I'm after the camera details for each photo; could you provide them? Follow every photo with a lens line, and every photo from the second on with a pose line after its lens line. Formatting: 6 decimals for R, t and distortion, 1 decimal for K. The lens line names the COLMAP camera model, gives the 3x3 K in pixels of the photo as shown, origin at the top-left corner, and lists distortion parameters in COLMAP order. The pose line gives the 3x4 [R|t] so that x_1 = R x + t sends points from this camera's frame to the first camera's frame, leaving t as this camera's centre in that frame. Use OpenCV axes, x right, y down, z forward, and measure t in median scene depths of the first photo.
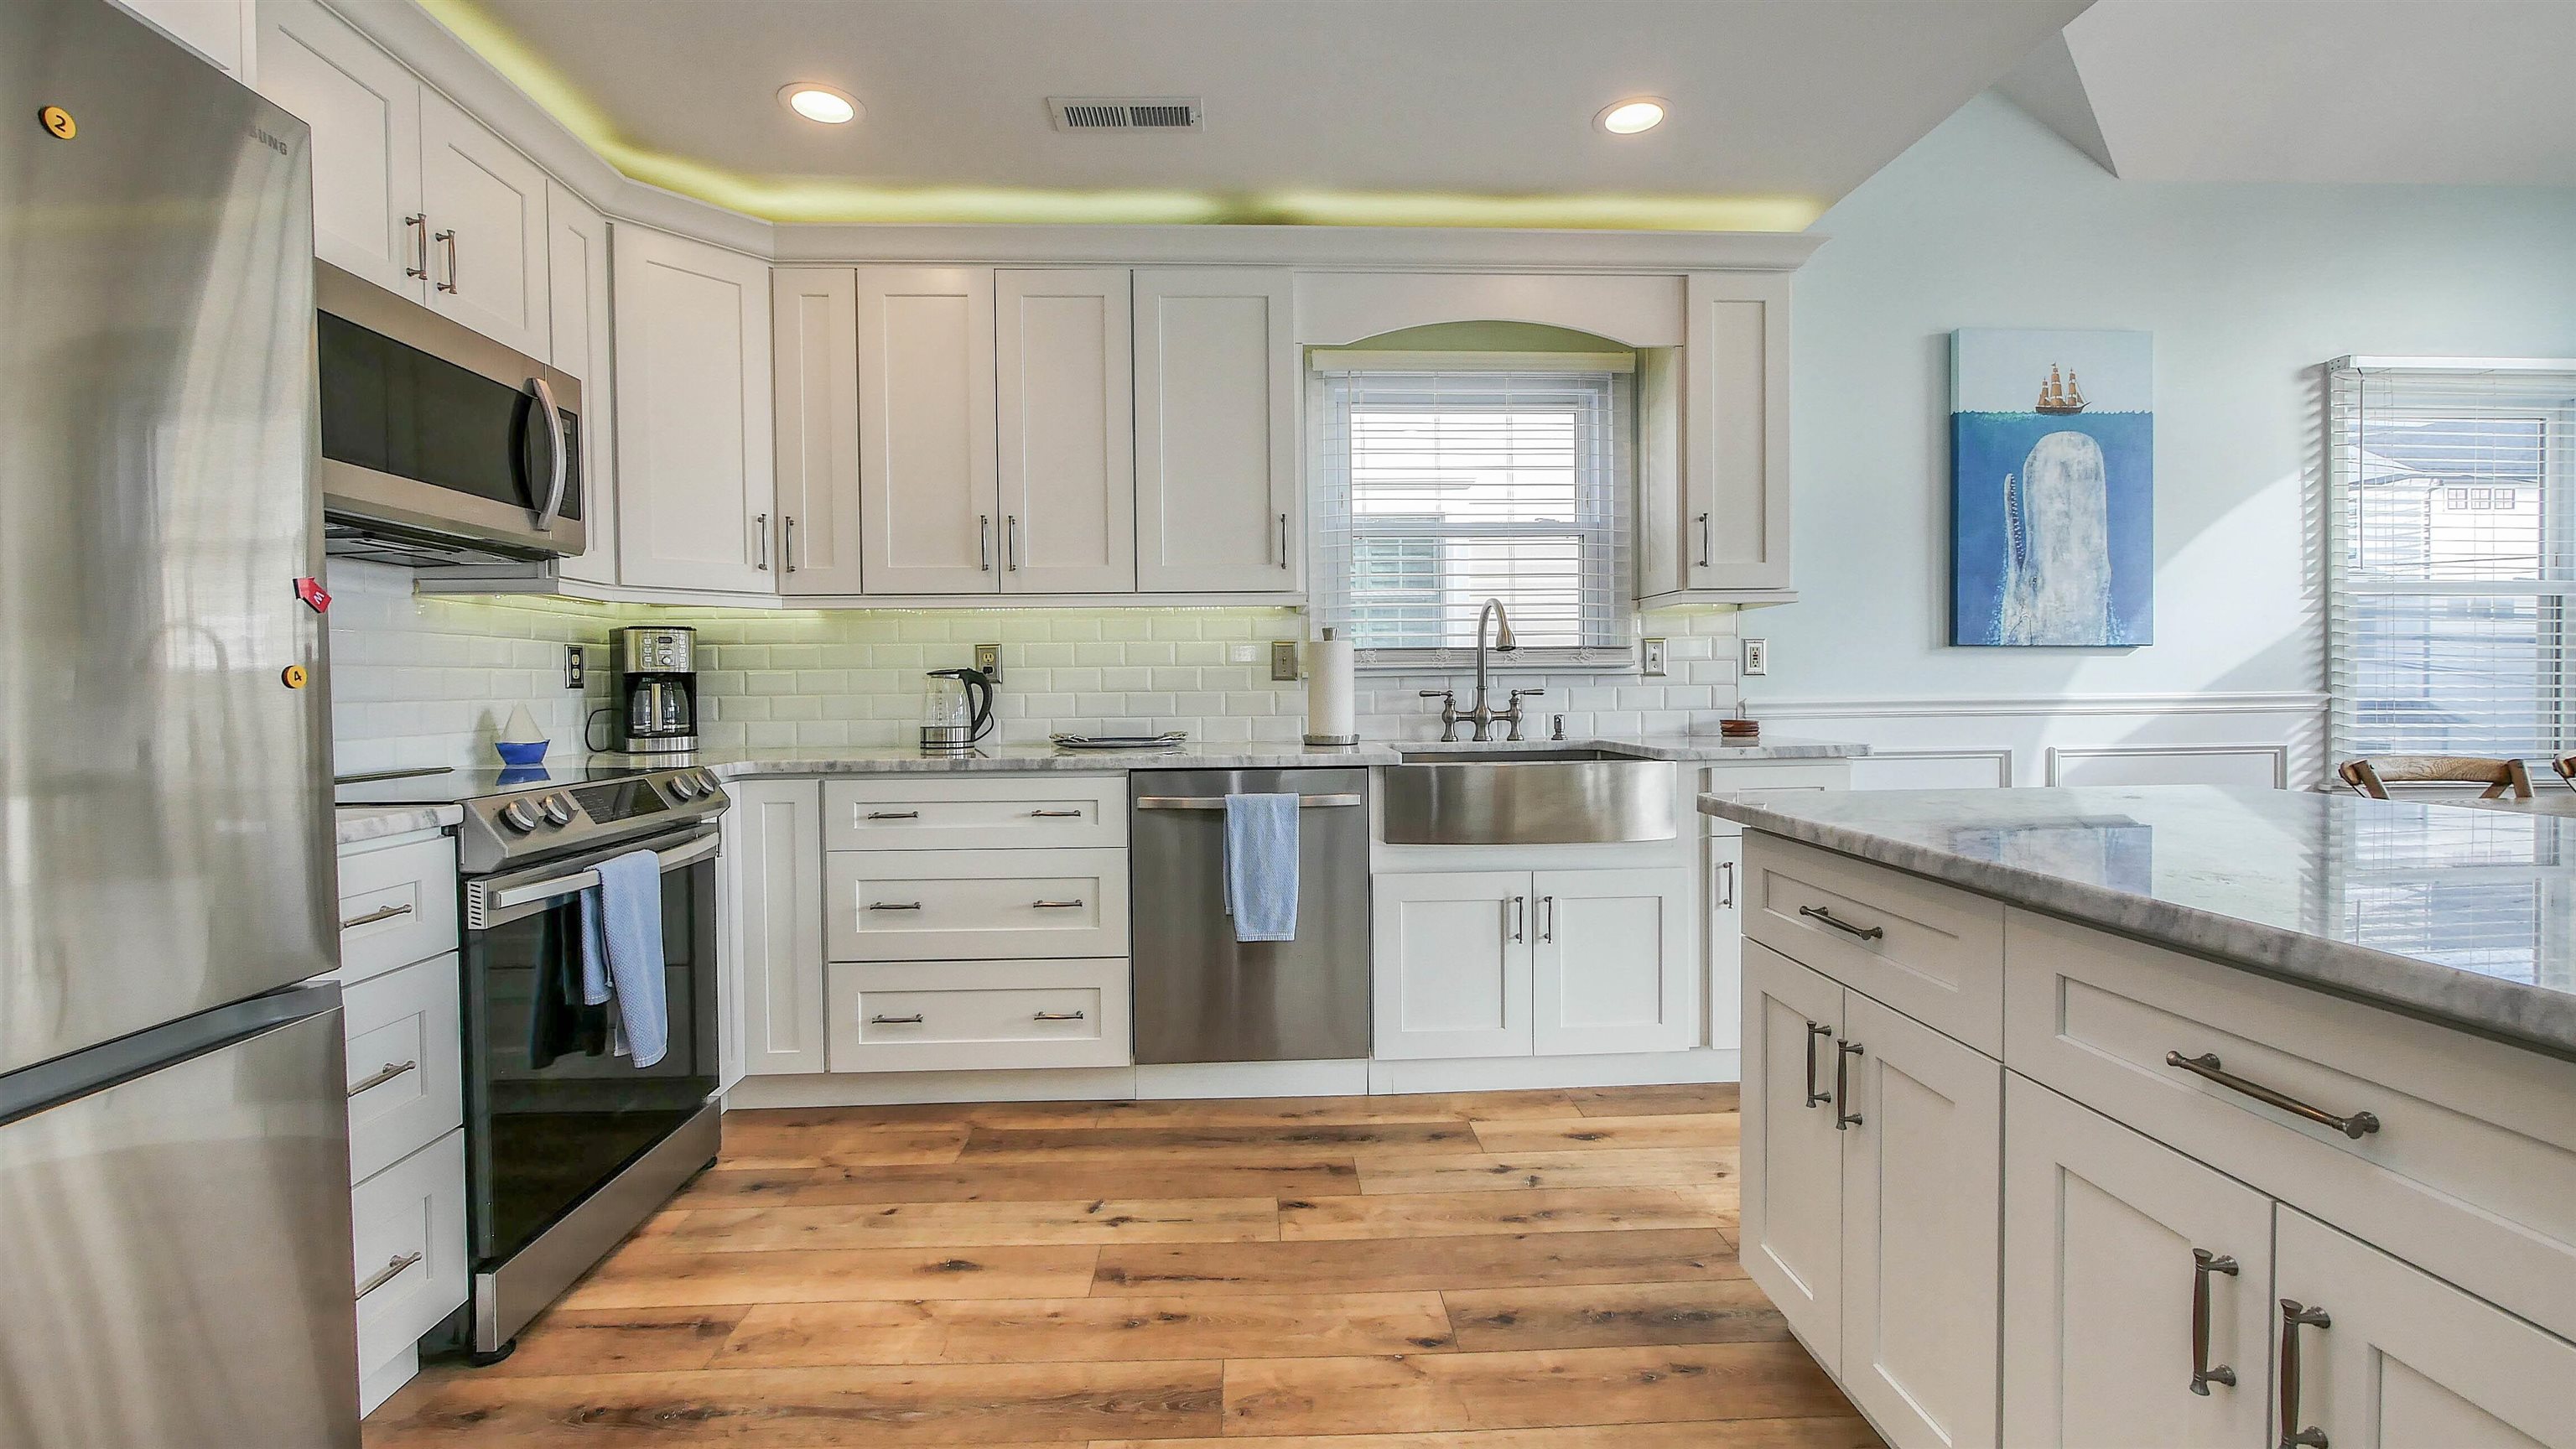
lens RADIAL K [[1060.9, 0, 1285.1], [0, 1060.9, 708.1], [0, 0, 1]] dist [-0.004379, 0.000203]
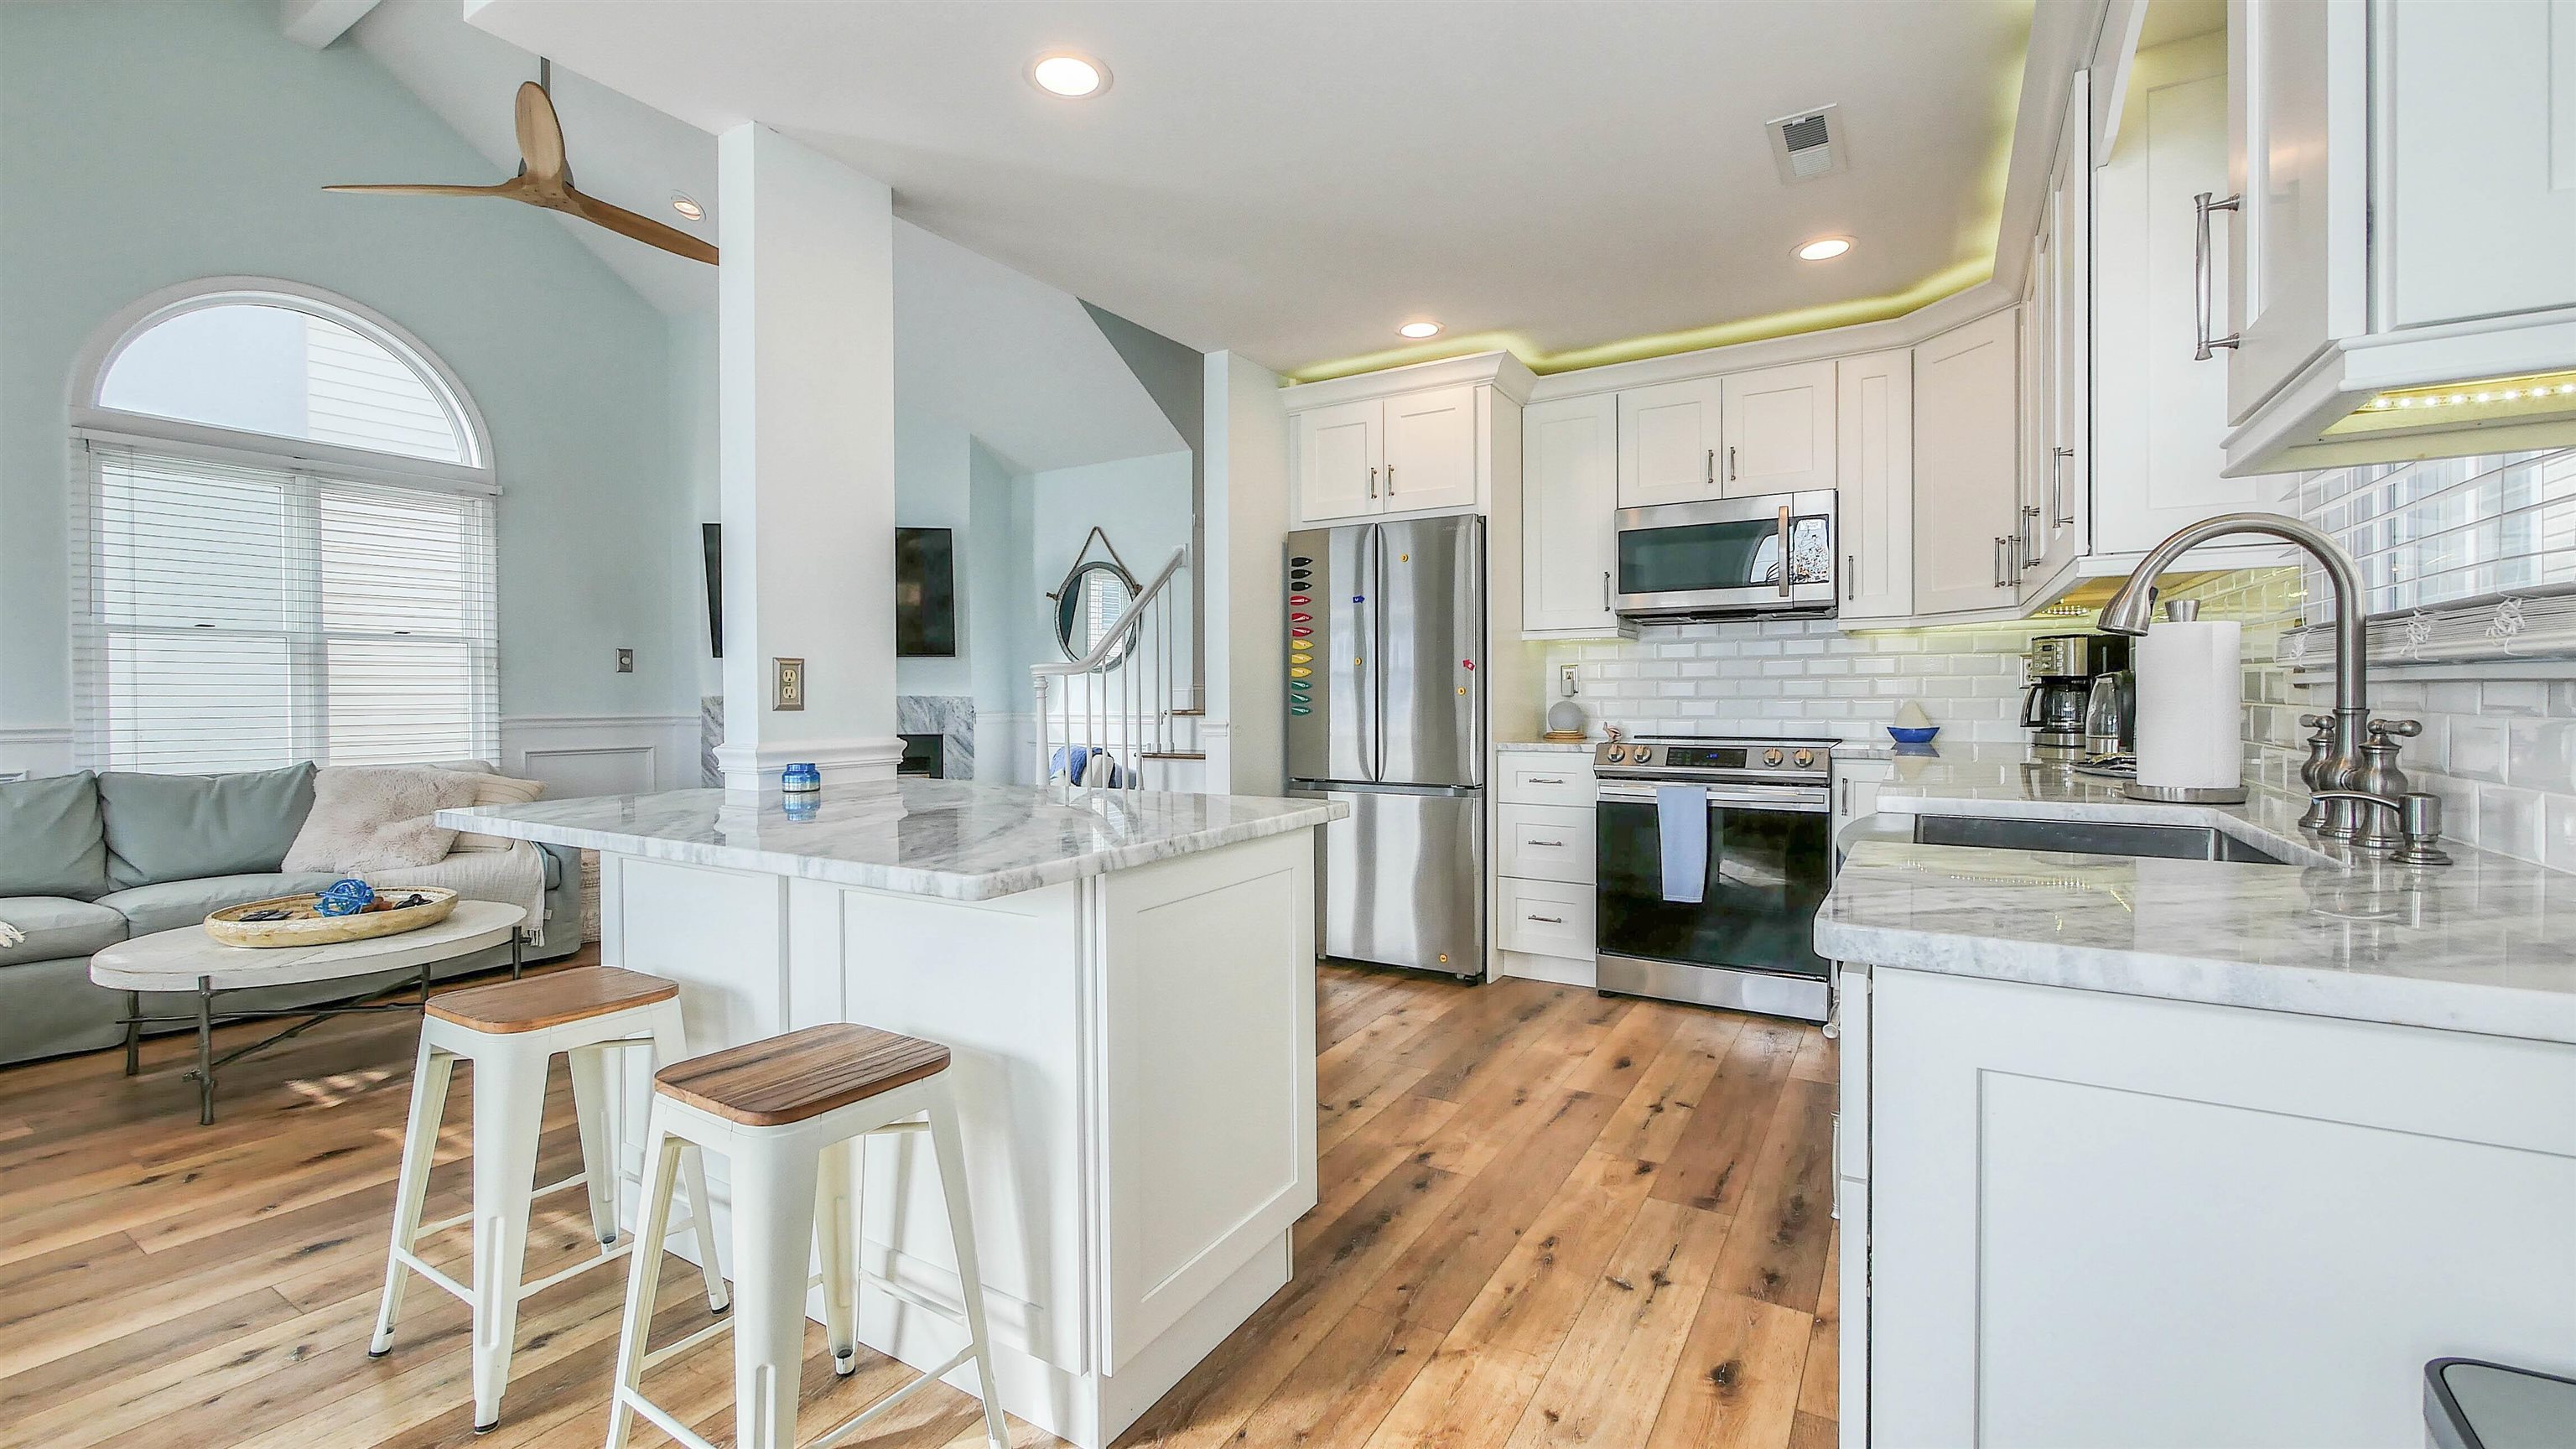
lens RADIAL K [[1060.9, 0, 1285.1], [0, 1060.9, 708.1], [0, 0, 1]] dist [-0.004379, 0.000203]
pose [[-0.559126, 0.026928, -0.828645, 0.793528], [-0.004207, 0.999367, 0.035315, -0.035129], [0.829072, 0.023232, -0.558659, 0.911821]]
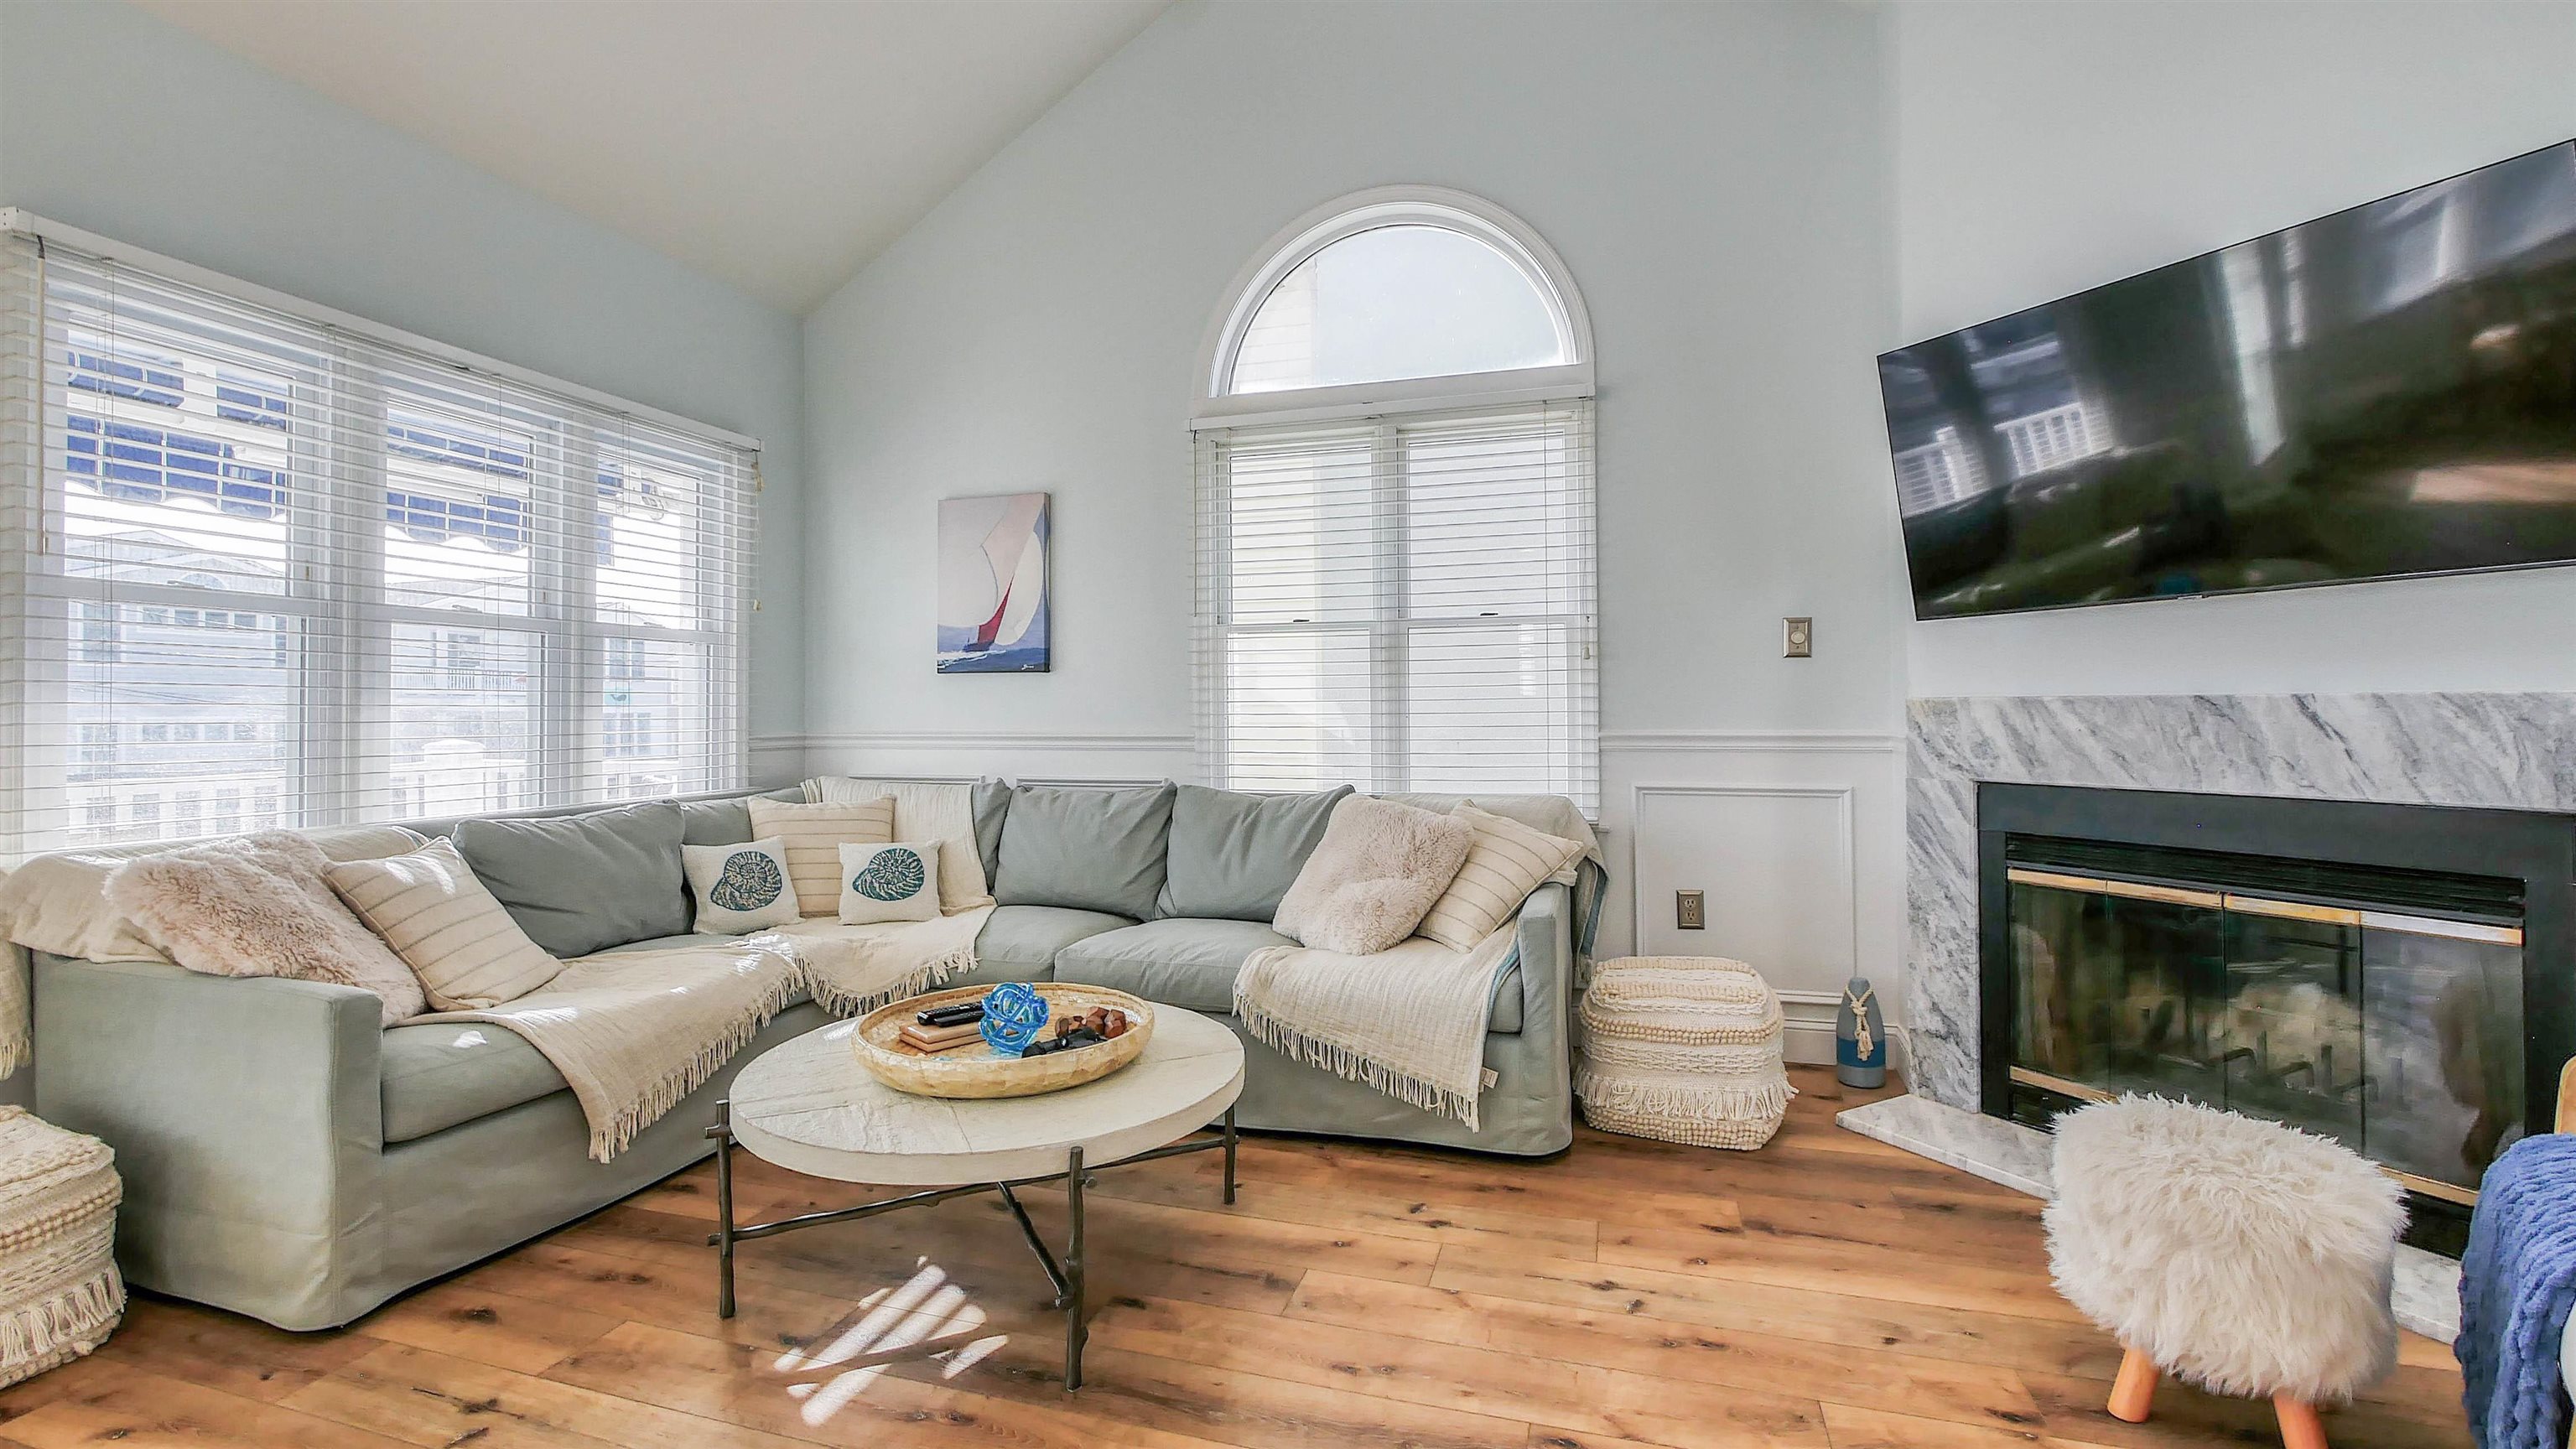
lens RADIAL K [[1114.5, 0, 1283.2], [0, 1114.5, 698.8], [0, 0, 1]] dist [-0.003800, 0.000165]
pose [[-0.941730, 0.023553, 0.335543, 0.049191], [0.026218, 0.999650, 0.003414, -0.005013], [-0.335346, 0.012013, -0.942019, 0.184228]]
